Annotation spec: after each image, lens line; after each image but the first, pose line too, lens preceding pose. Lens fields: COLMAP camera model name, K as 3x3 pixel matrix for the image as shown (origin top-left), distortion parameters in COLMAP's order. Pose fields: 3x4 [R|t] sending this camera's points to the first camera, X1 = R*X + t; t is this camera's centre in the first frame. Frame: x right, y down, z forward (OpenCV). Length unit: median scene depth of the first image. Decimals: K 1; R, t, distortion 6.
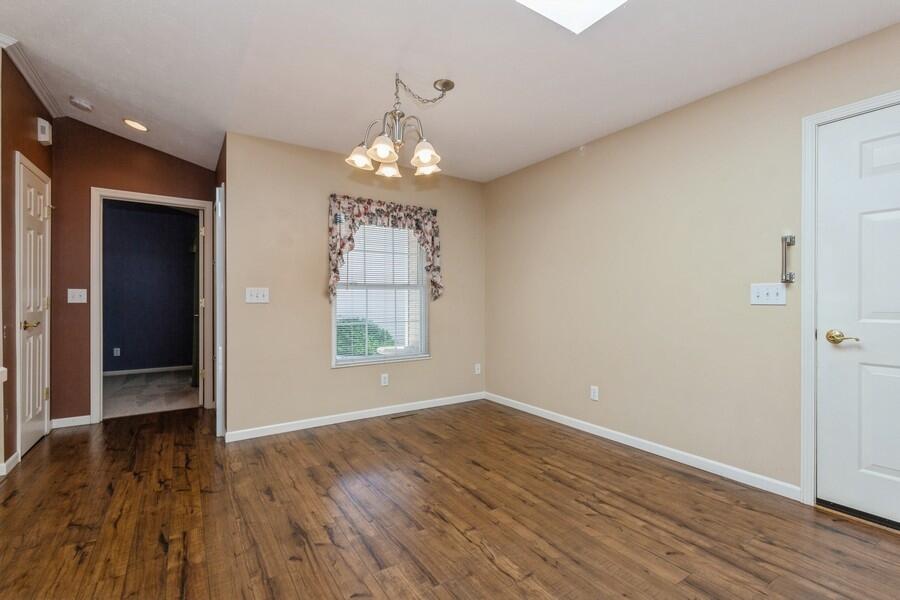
lens RADIAL K [[413.3, 0, 455.1], [0, 413.3, 305.2], [0, 0, 1]] dist [0.001543, -0.000132]
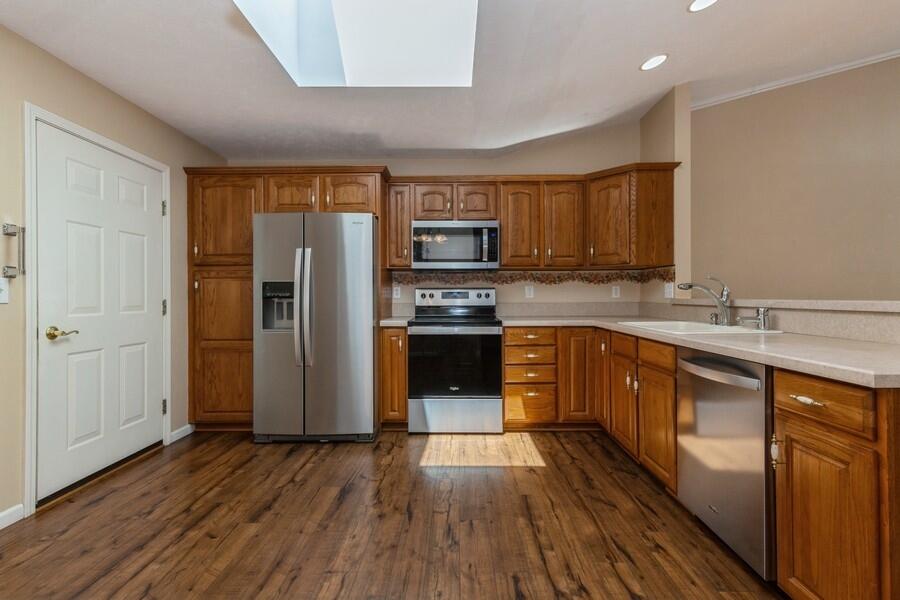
lens RADIAL K [[413.3, 0, 452.5], [0, 413.3, 293.4], [0, 0, 1]] dist [0.001543, -0.000132]
pose [[-0.822826, 0.003241, 0.568284, -0.518904], [0.008696, 0.999938, 0.006889, -0.022278], [-0.568227, 0.010610, -0.822803, 1.336633]]
